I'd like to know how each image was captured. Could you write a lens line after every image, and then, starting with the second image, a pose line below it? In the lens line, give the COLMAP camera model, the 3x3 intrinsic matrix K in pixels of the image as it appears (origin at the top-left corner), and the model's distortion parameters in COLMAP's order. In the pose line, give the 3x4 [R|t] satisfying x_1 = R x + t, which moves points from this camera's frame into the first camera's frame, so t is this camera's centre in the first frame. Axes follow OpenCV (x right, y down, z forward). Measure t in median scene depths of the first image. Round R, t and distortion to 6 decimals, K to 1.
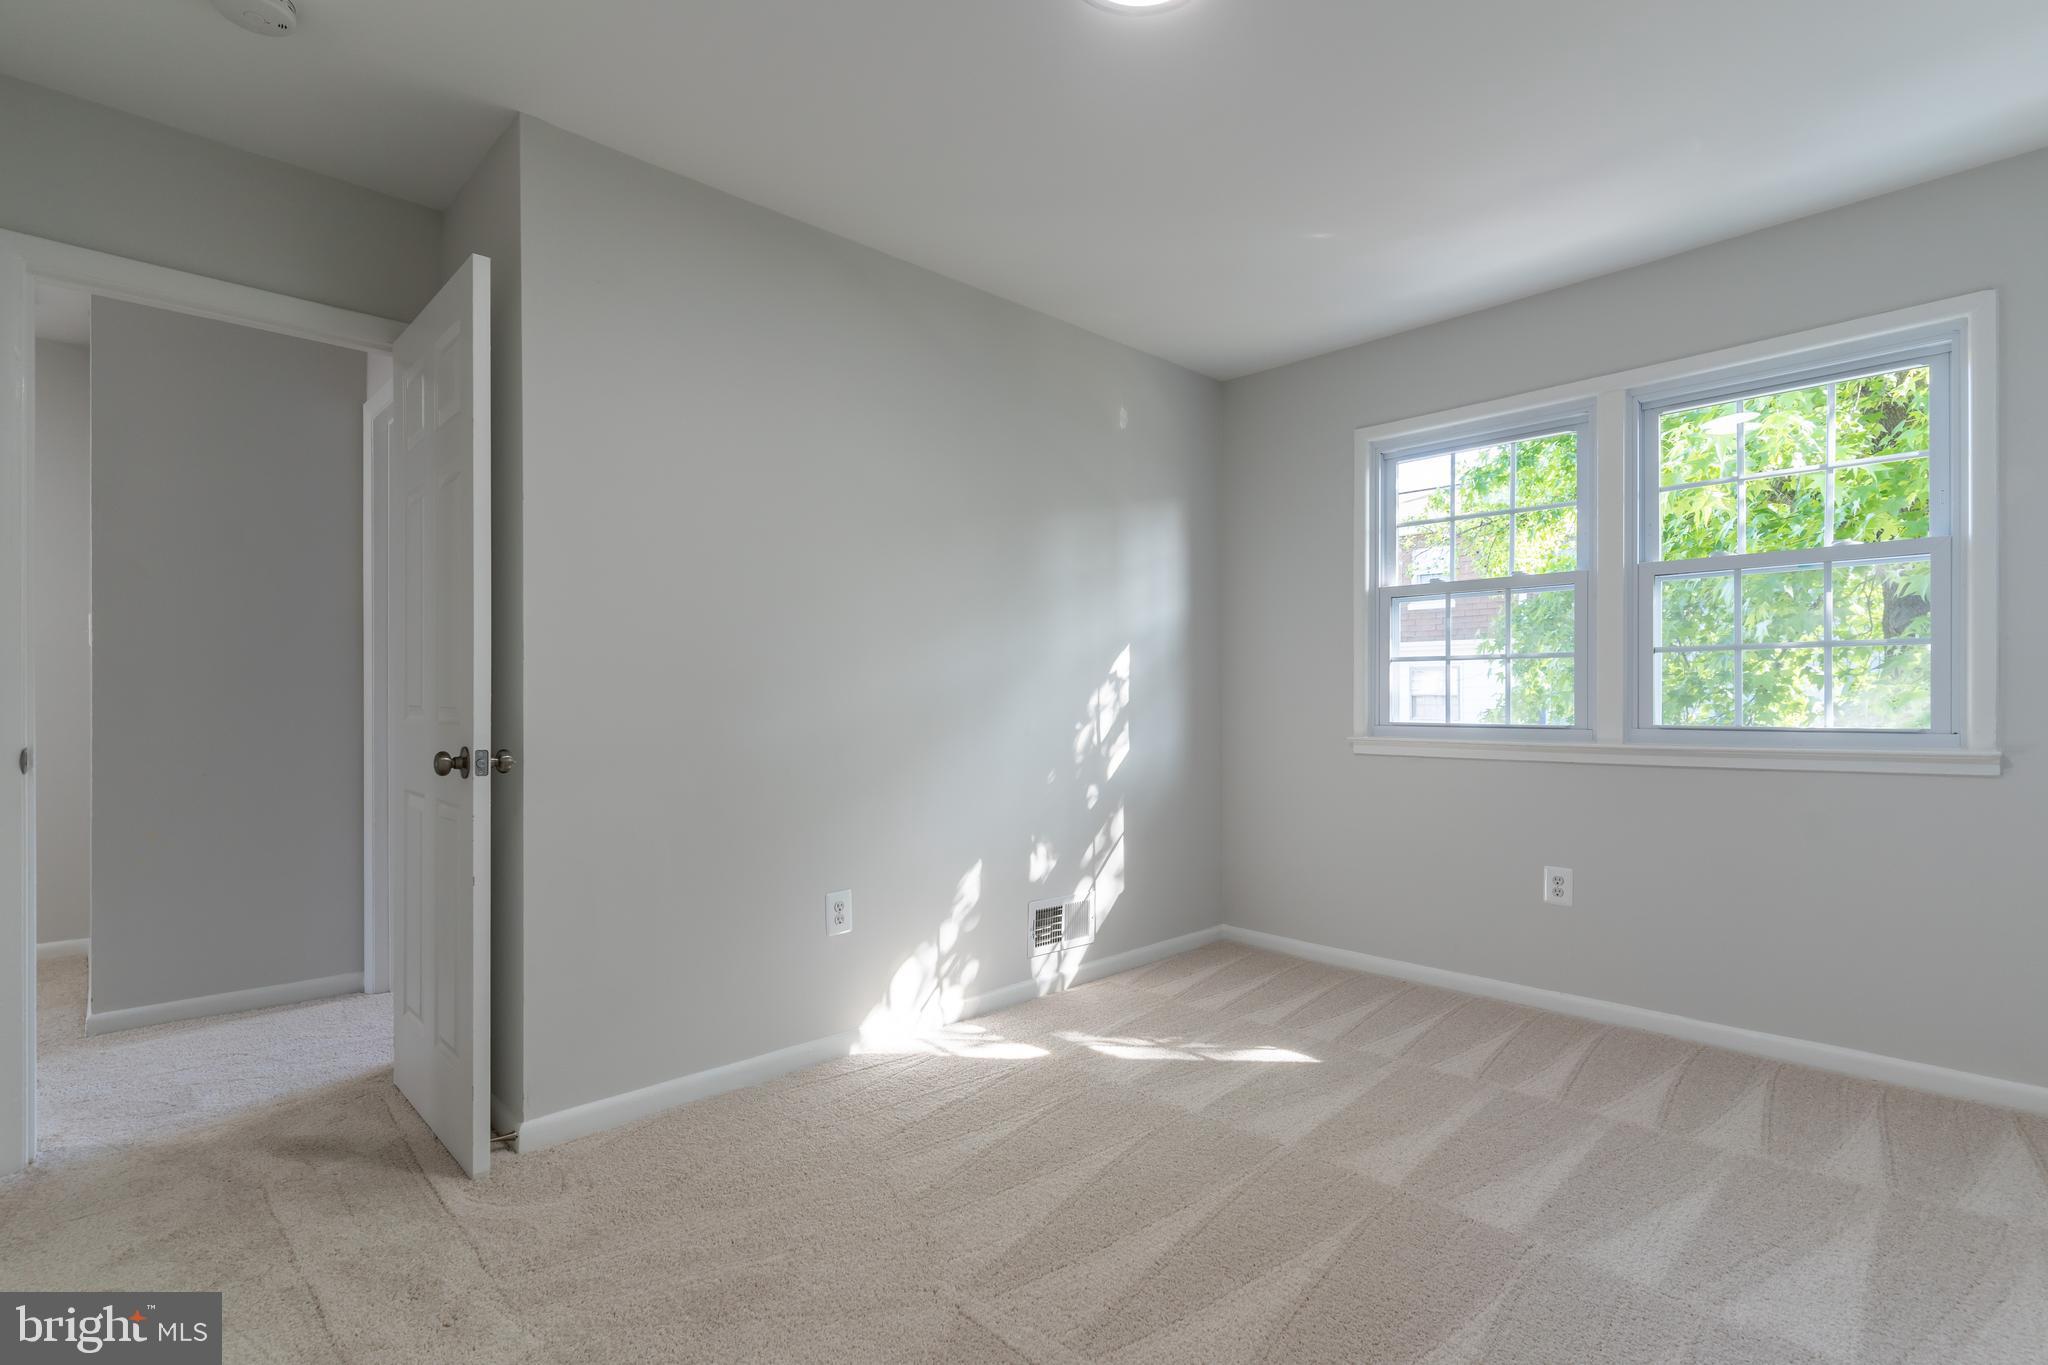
lens RADIAL K [[981.9, 0, 1026.3], [0, 981.9, 690.9], [0, 0, 1]] dist [0.002409, -0.000100]
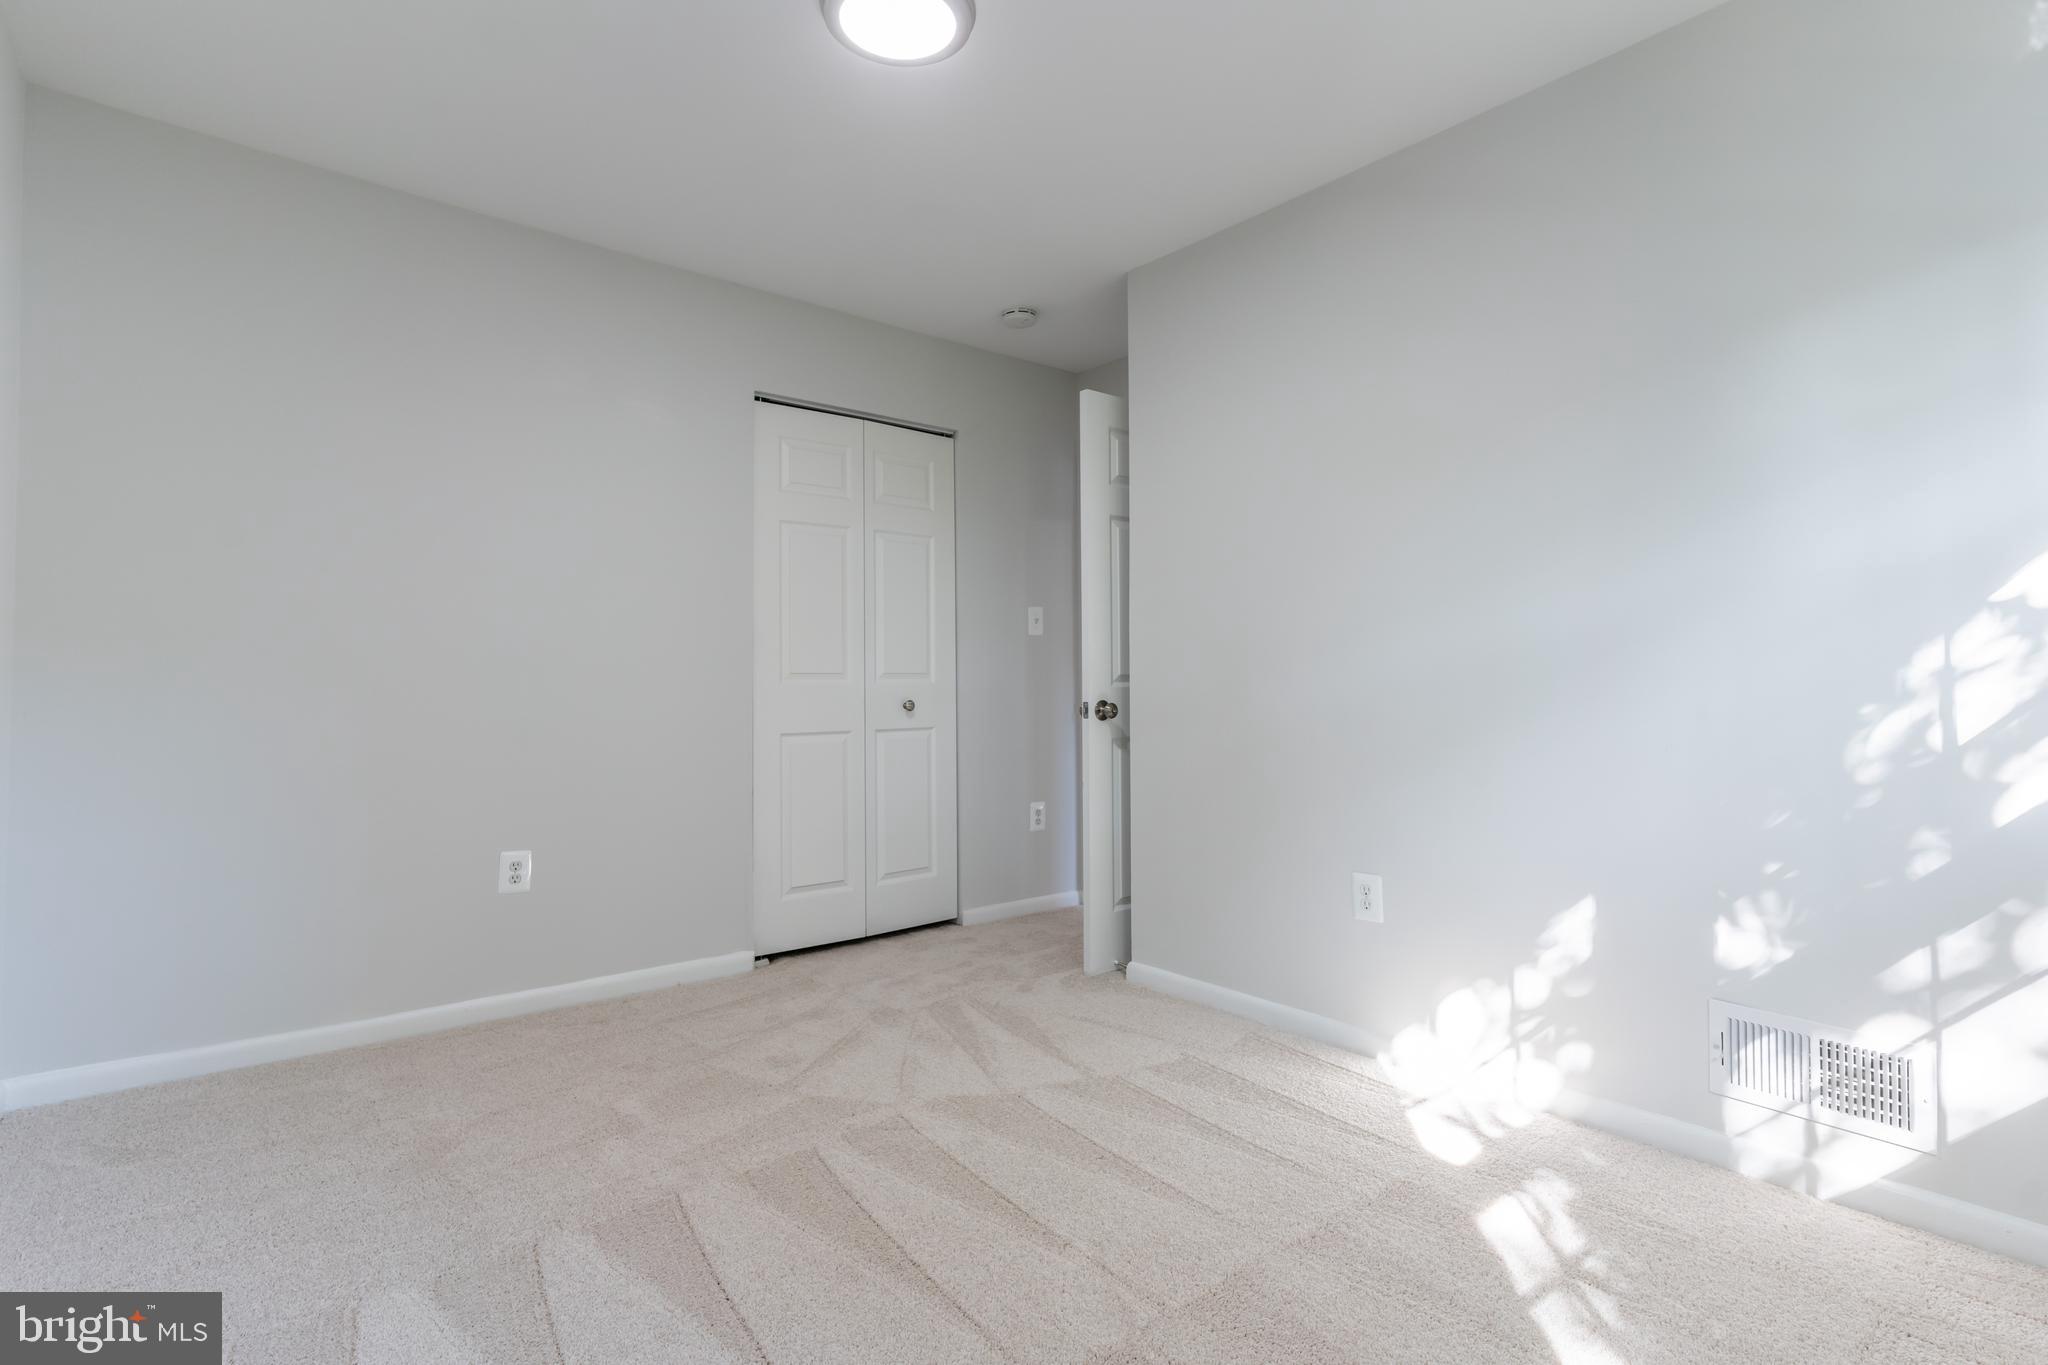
lens RADIAL K [[981.9, 0, 1026.1], [0, 981.9, 680.8], [0, 0, 1]] dist [0.002409, -0.000100]
pose [[-0.068626, -0.007853, -0.997612, 0.658308], [0.005281, 0.999952, -0.008235, 0.024960], [0.997628, -0.005834, -0.068582, 0.656110]]
